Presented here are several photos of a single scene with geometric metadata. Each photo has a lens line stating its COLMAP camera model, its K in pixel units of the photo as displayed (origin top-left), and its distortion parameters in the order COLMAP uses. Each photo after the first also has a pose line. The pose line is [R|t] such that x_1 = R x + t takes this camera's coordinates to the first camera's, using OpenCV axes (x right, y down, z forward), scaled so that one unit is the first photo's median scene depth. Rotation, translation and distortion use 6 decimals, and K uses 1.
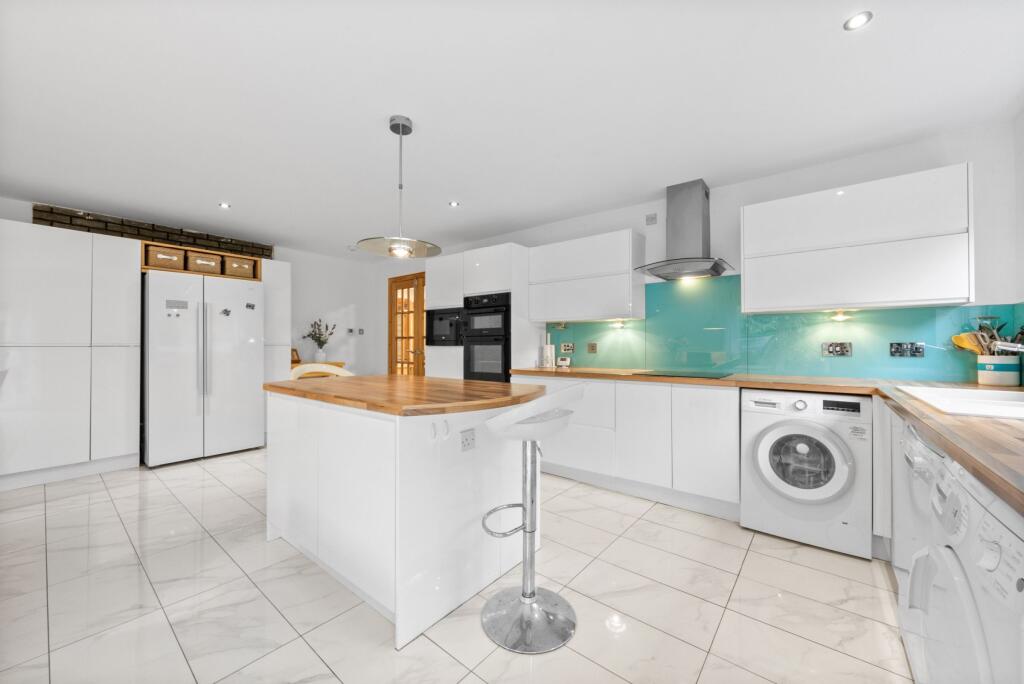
lens RADIAL K [[384.8, 0, 512.0], [0, 384.8, 342.0], [0, 0, 1]] dist [-0.001258, -0.000214]
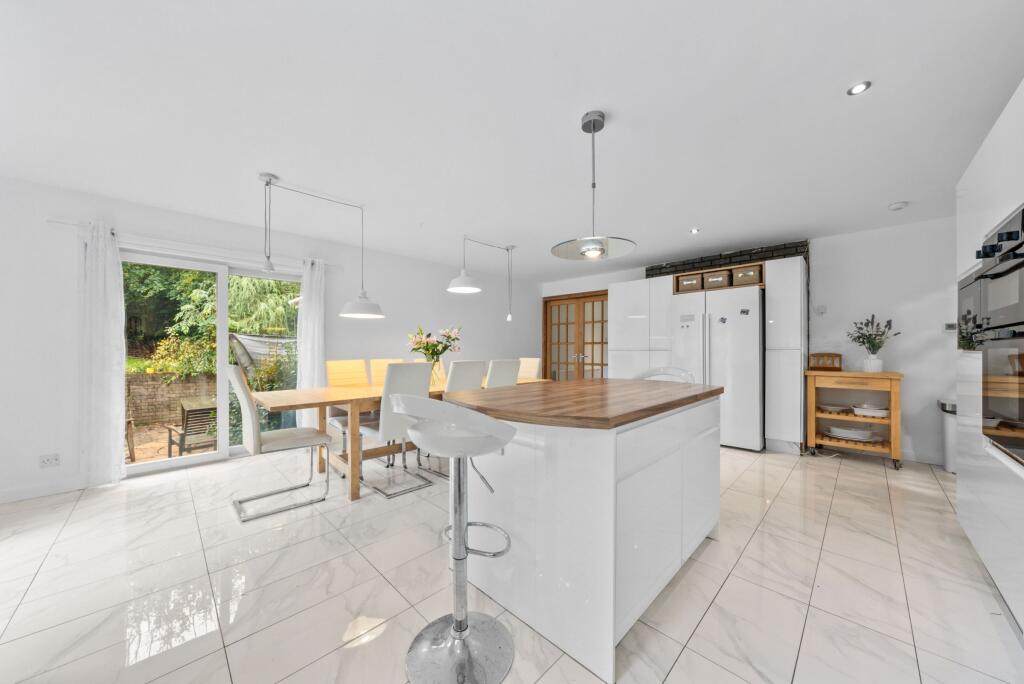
lens RADIAL K [[346.4, 0, 510.7], [0, 346.4, 351.5], [0, 0, 1]] dist [0.000164, 0.000021]
pose [[-0.098898, 0.010517, -0.995042, 0.352543], [0.007303, 0.999925, 0.009843, -0.000298], [0.995071, -0.006293, -0.098967, 0.519591]]
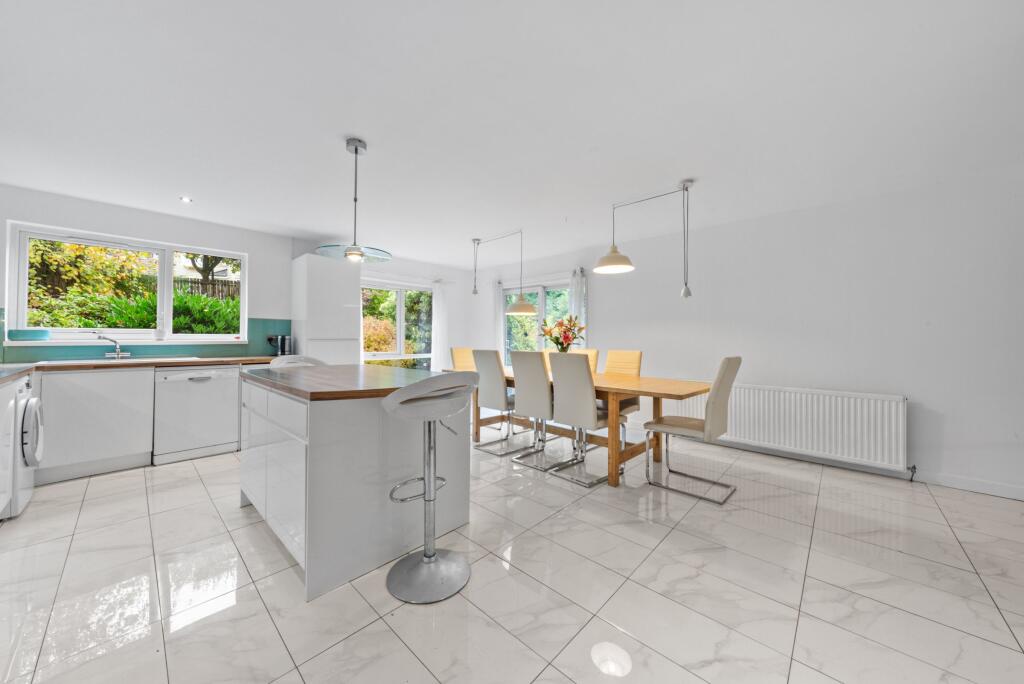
lens RADIAL K [[357.0, 0, 506.9], [0, 357.0, 334.8], [0, 0, 1]] dist [0.000276, 0.000056]
pose [[-0.997102, -0.006972, 0.075758, -0.485427], [-0.008338, 0.999808, -0.017738, 0.006465], [-0.075620, -0.018319, -0.996968, 1.192670]]
